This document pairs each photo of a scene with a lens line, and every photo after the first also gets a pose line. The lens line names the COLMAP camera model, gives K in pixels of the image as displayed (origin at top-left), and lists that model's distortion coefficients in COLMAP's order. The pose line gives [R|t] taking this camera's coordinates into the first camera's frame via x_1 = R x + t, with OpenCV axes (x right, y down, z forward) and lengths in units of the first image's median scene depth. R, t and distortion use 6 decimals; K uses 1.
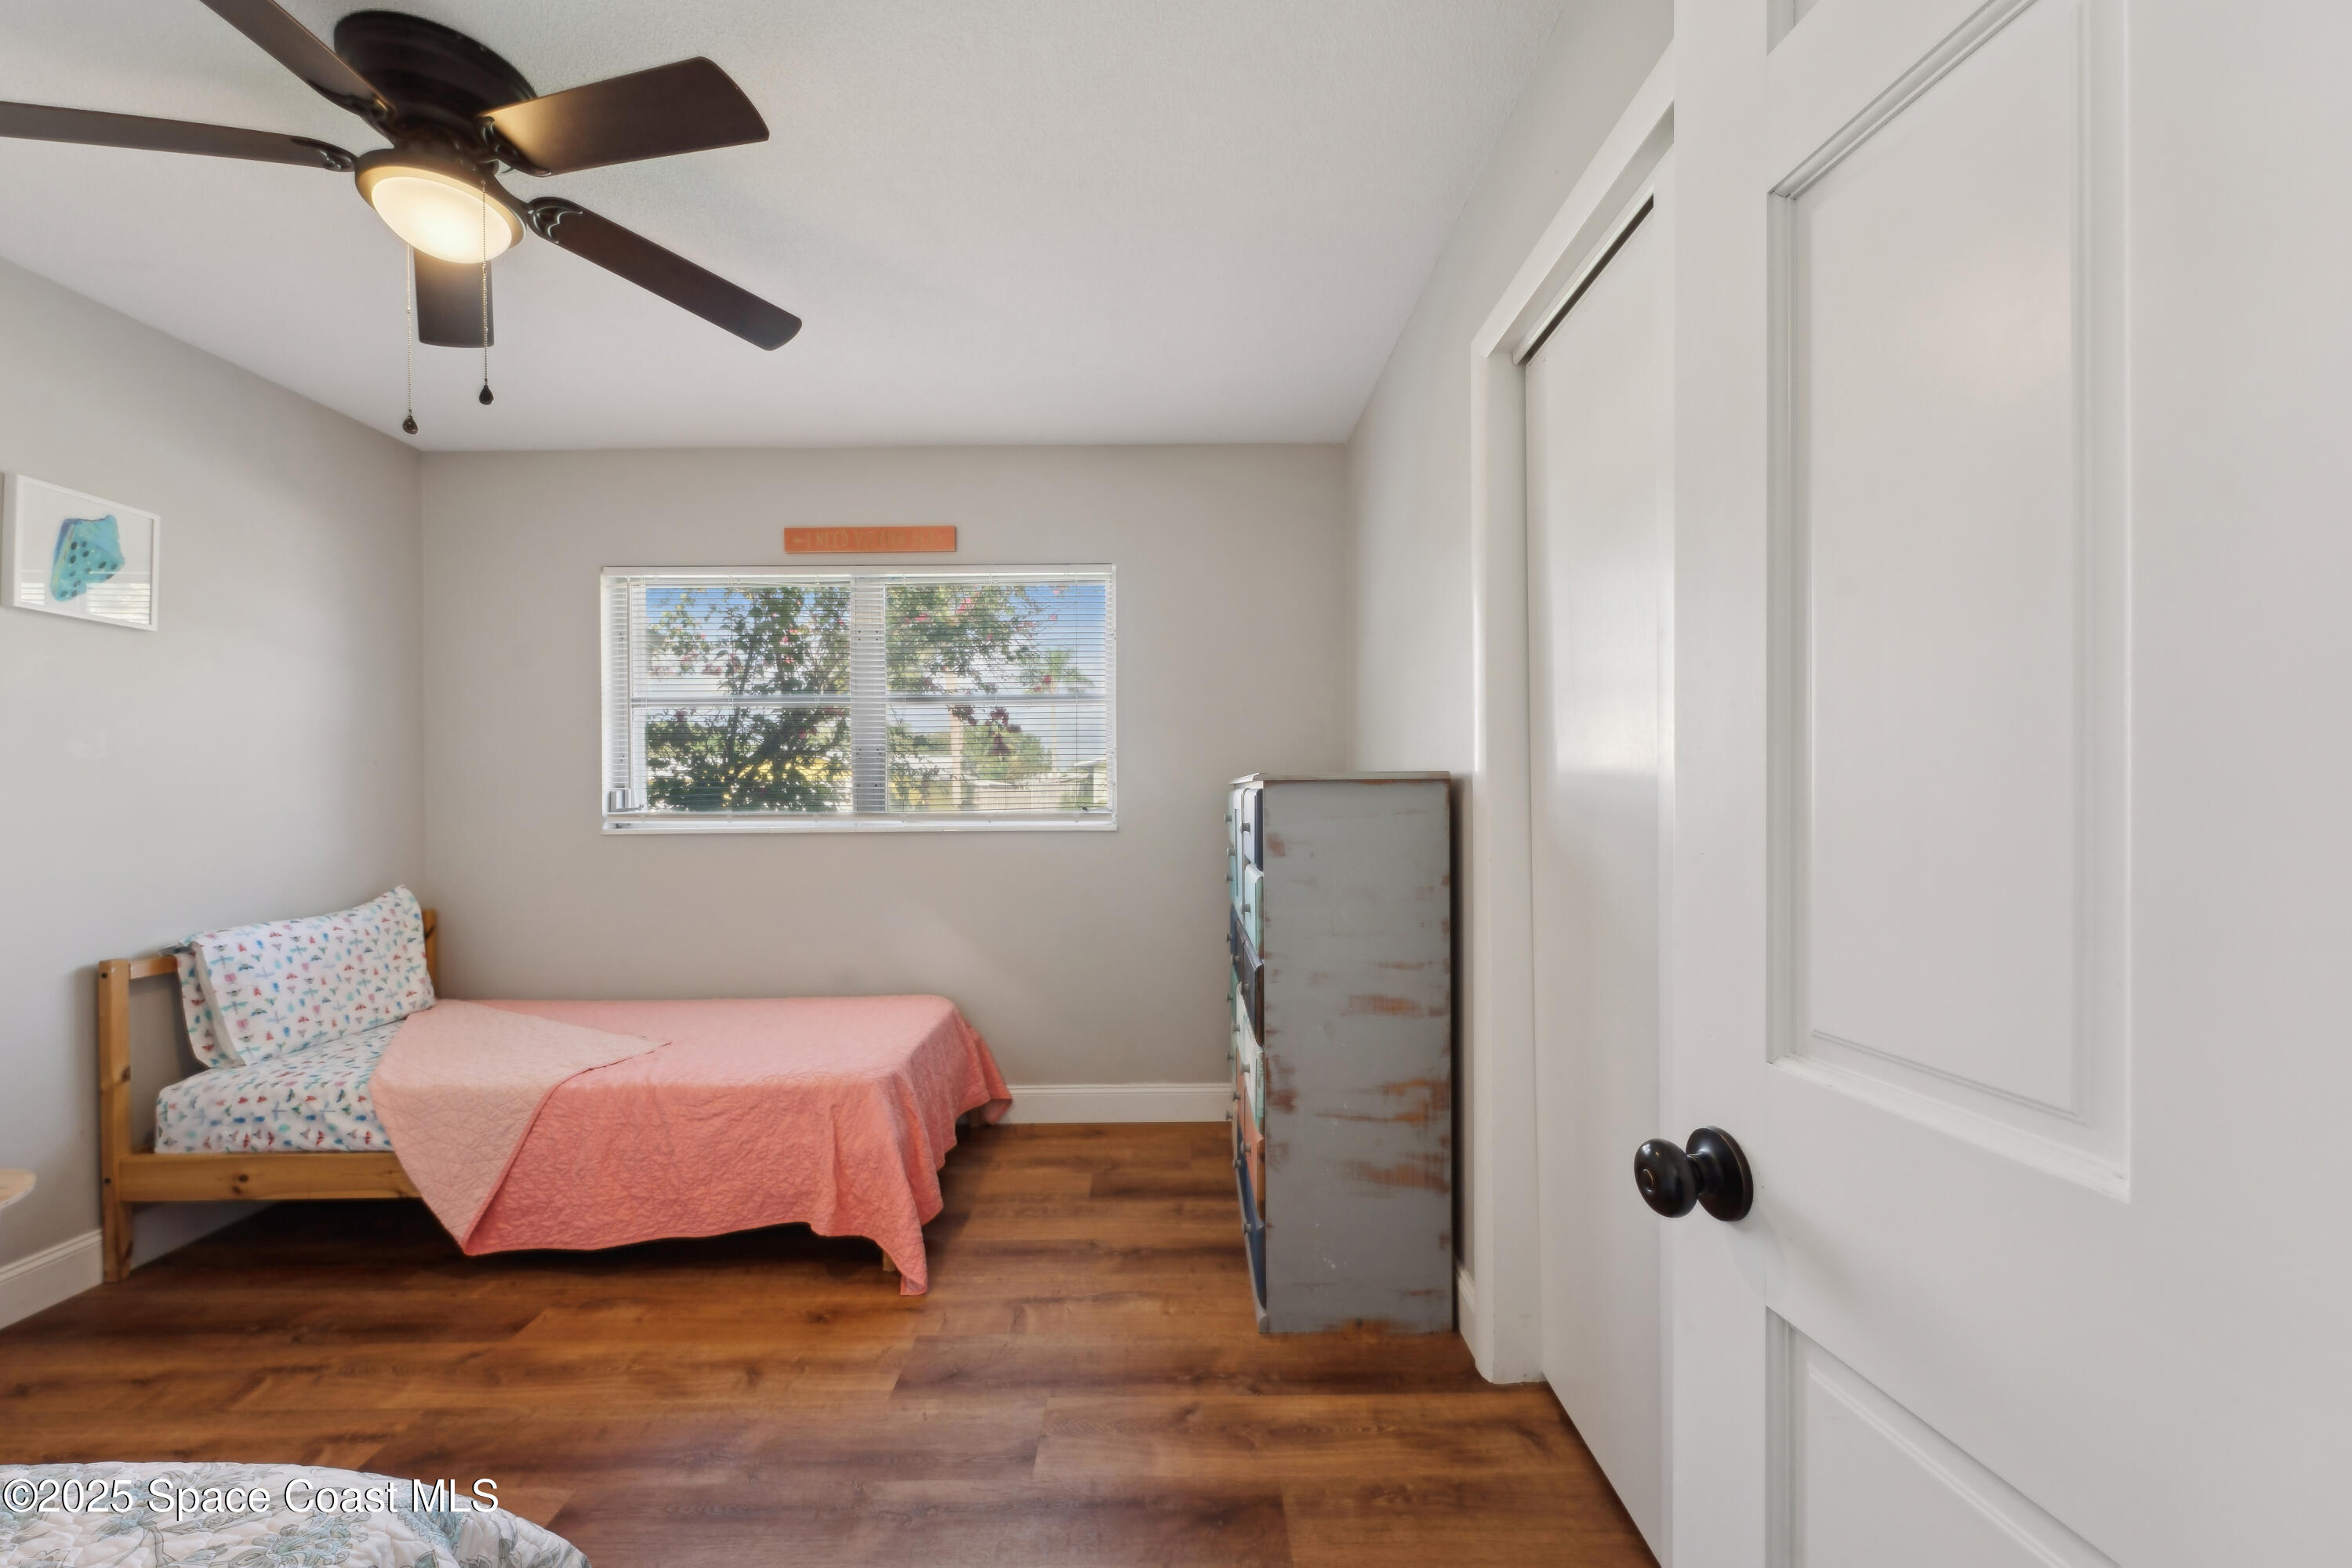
lens RADIAL K [[950.4, 0, 1176.0], [0, 950.4, 784.0], [0, 0, 1]] dist [-0.000685, -0.000160]
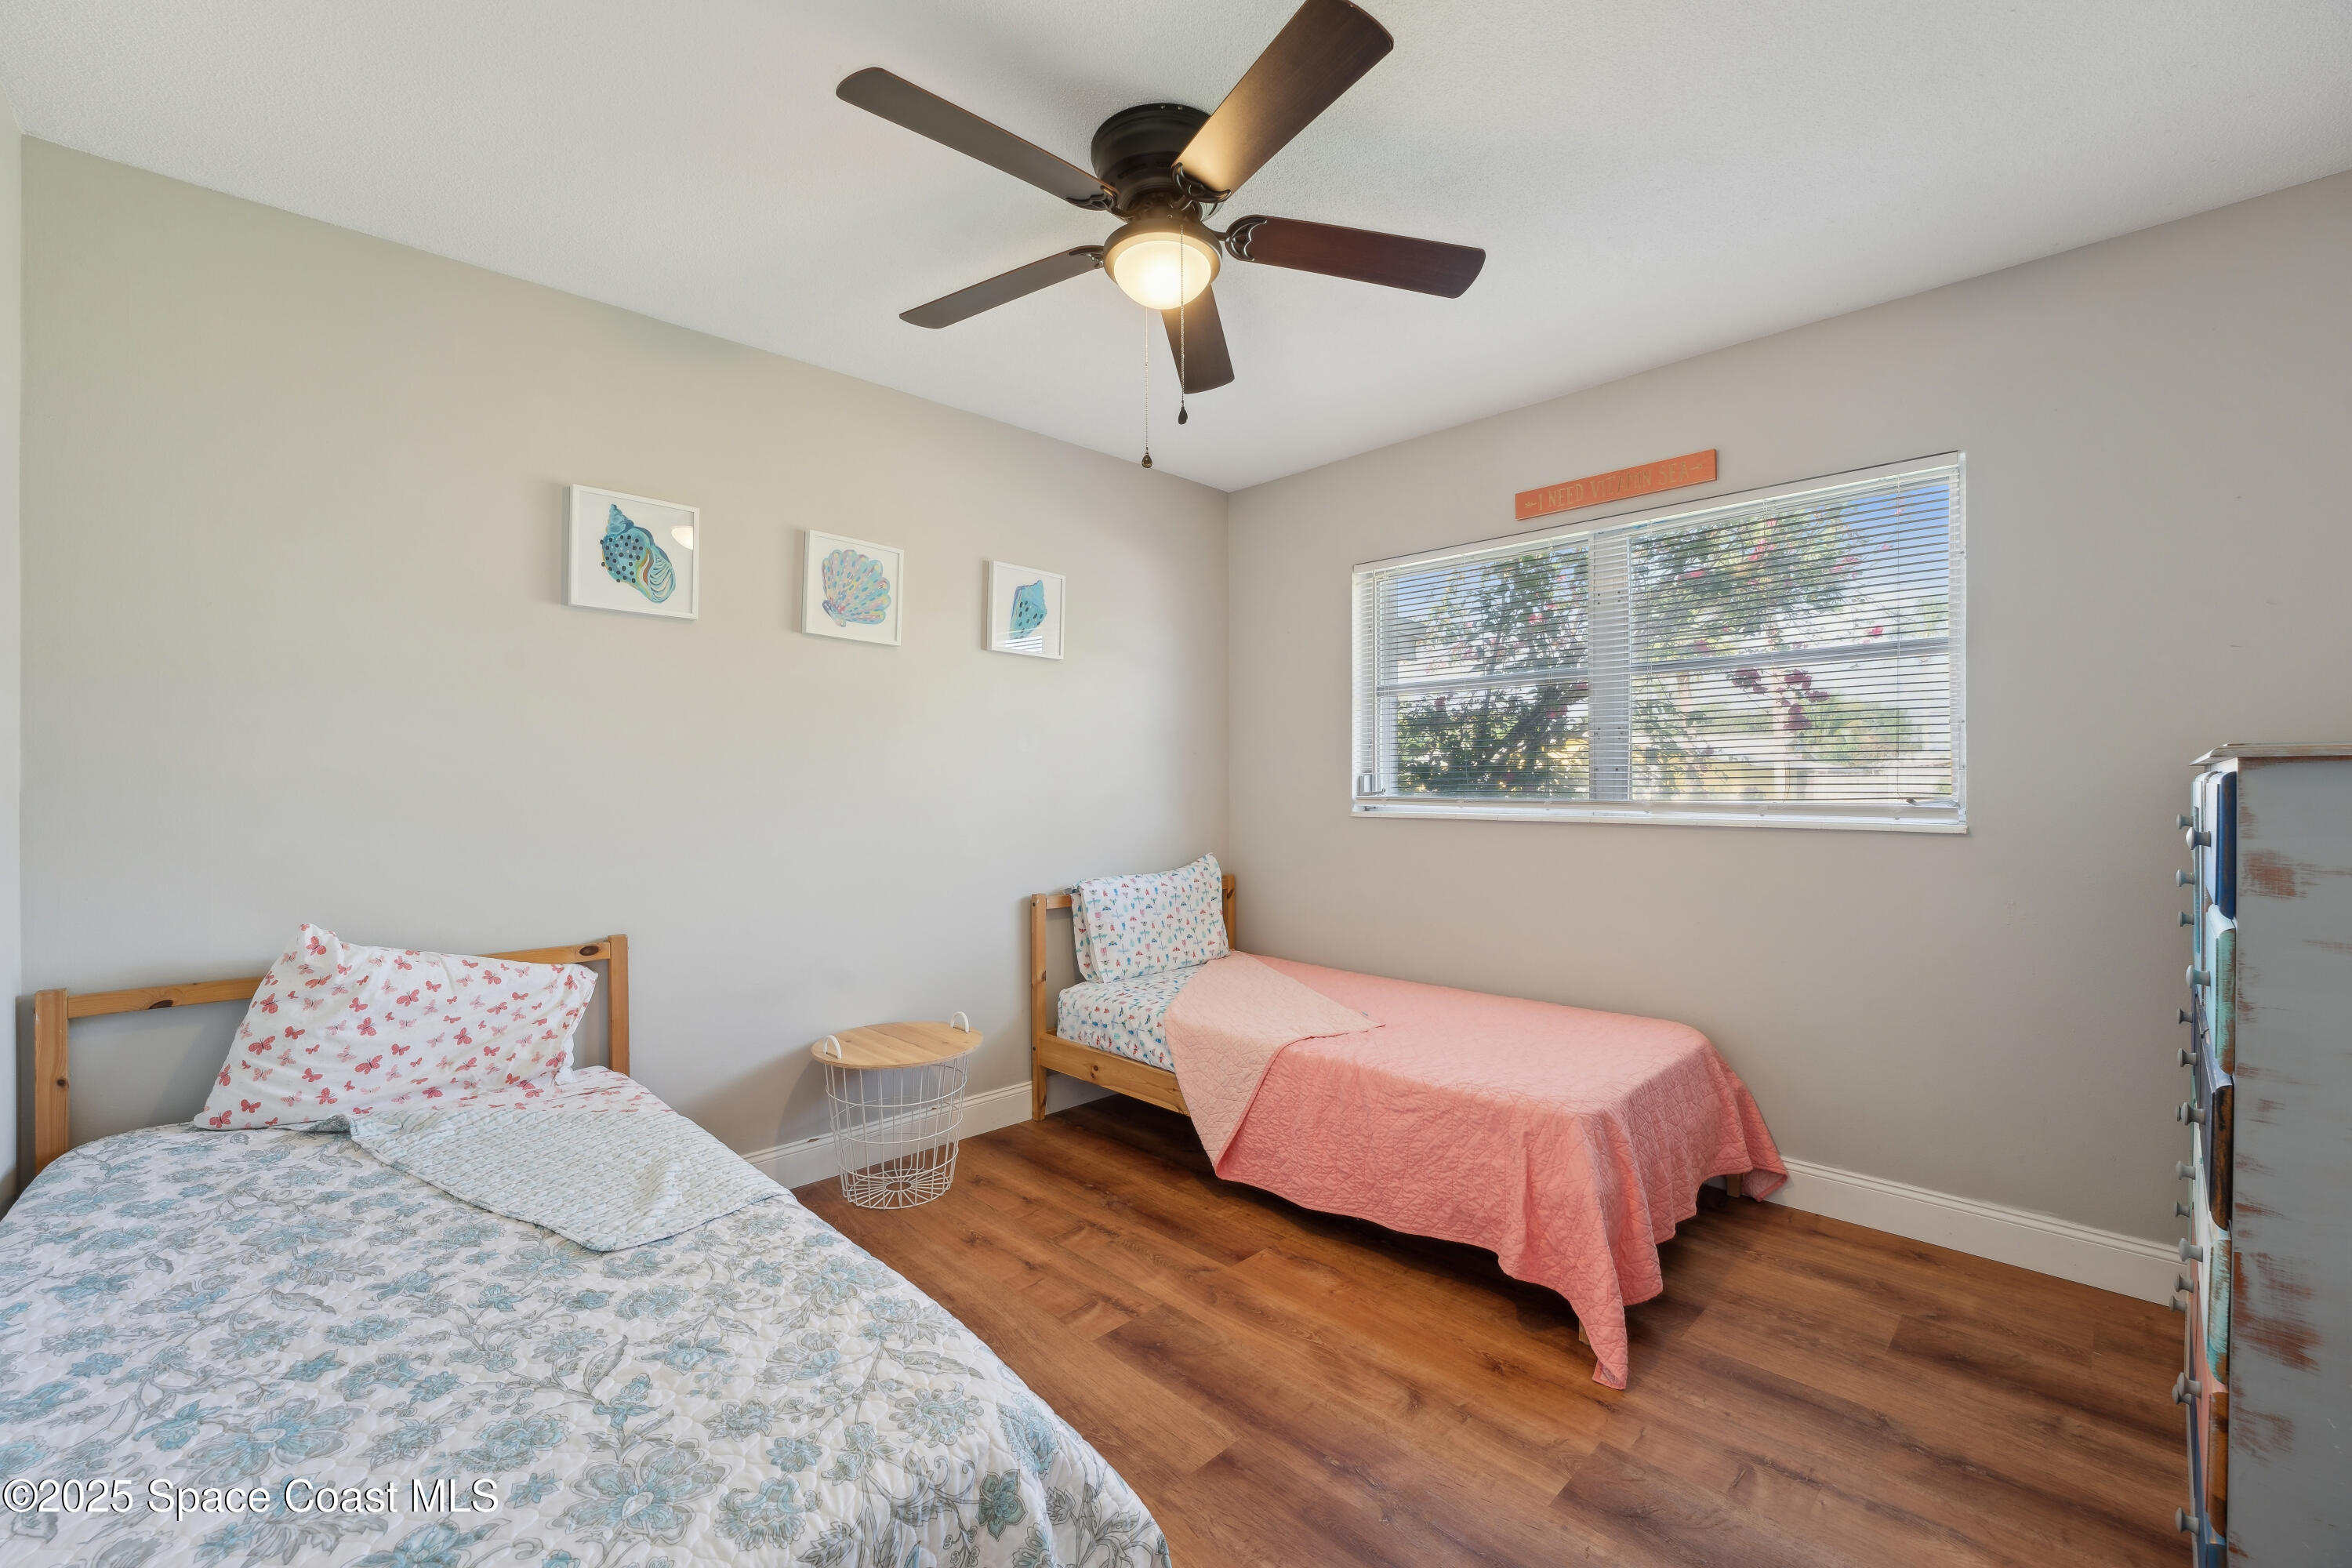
lens RADIAL K [[959.0, 0, 1172.8], [0, 959.0, 780.7], [0, 0, 1]] dist [-0.028534, 0.002890]
pose [[0.690720, 0.005328, -0.723103, 0.048985], [0.003359, 0.999938, 0.010577, 0.001677], [0.723115, -0.009735, 0.690660, 0.156626]]
